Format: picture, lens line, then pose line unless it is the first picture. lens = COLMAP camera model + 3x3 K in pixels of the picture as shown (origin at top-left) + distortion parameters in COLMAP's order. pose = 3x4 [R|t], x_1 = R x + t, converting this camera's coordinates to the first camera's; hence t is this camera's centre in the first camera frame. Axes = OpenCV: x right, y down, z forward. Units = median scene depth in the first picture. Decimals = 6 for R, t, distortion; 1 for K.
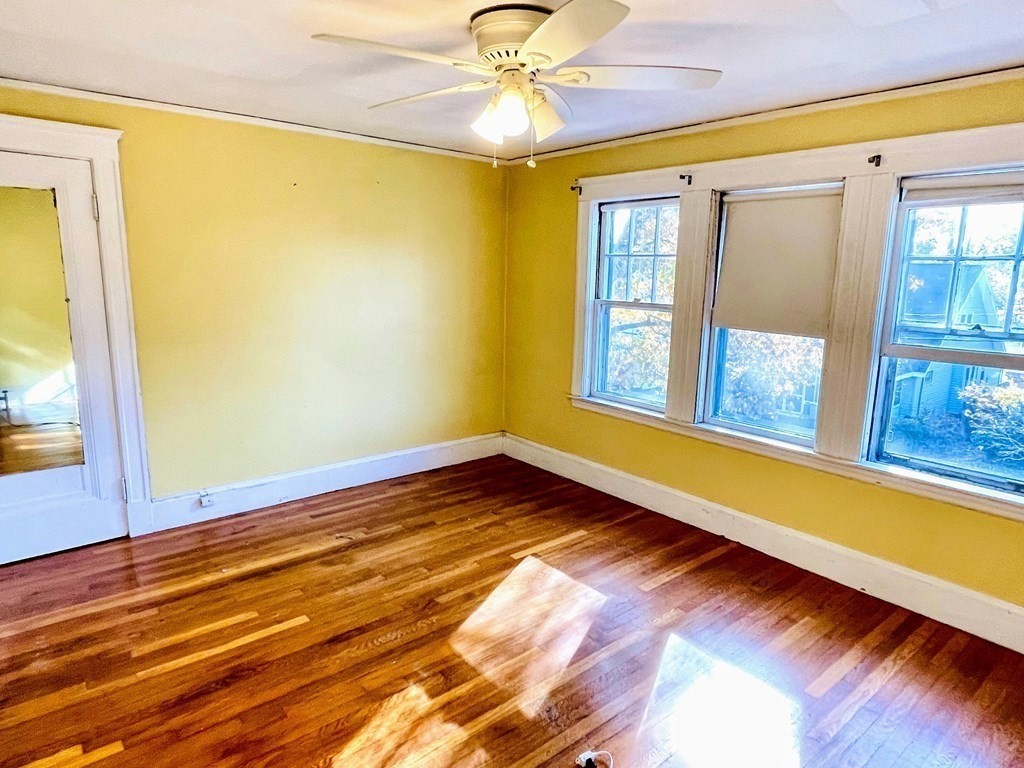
lens RADIAL K [[623.3, 0, 516.9], [0, 623.3, 385.2], [0, 0, 1]] dist [0.002150, -0.000214]
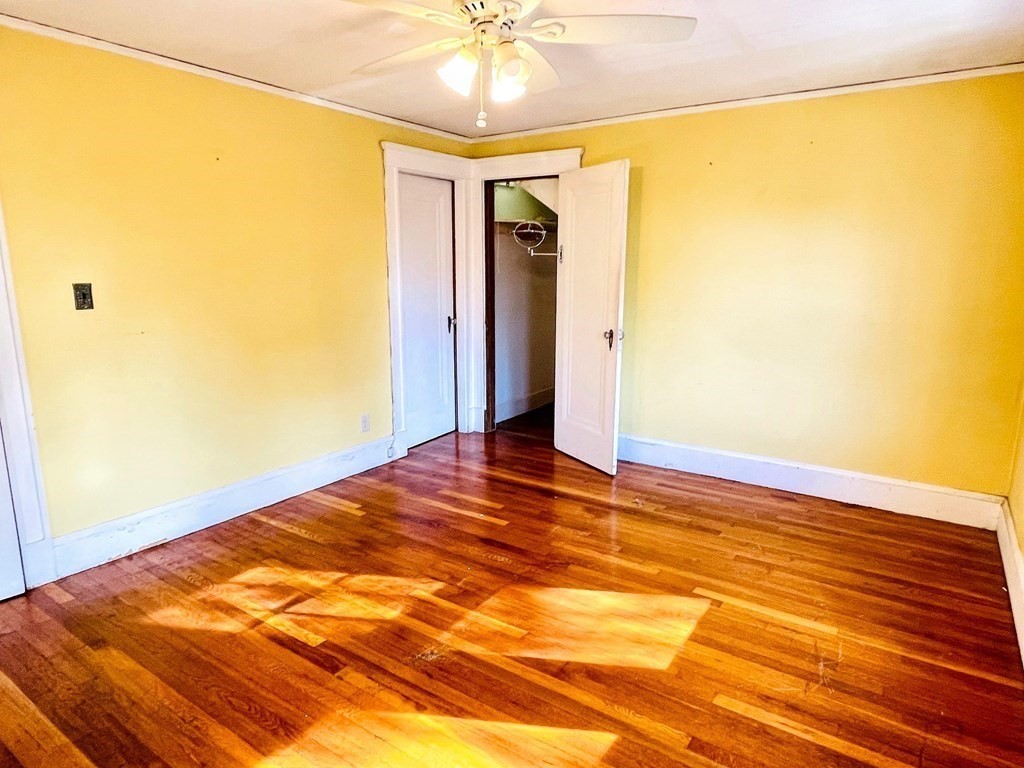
lens RADIAL K [[623.3, 0, 516.9], [0, 623.3, 385.2], [0, 0, 1]] dist [0.002150, -0.000214]
pose [[0.274850, 0.166927, -0.946886, 0.612711], [-0.178305, 0.976581, 0.120406, -0.037137], [0.944809, 0.135741, 0.298177, 0.473024]]
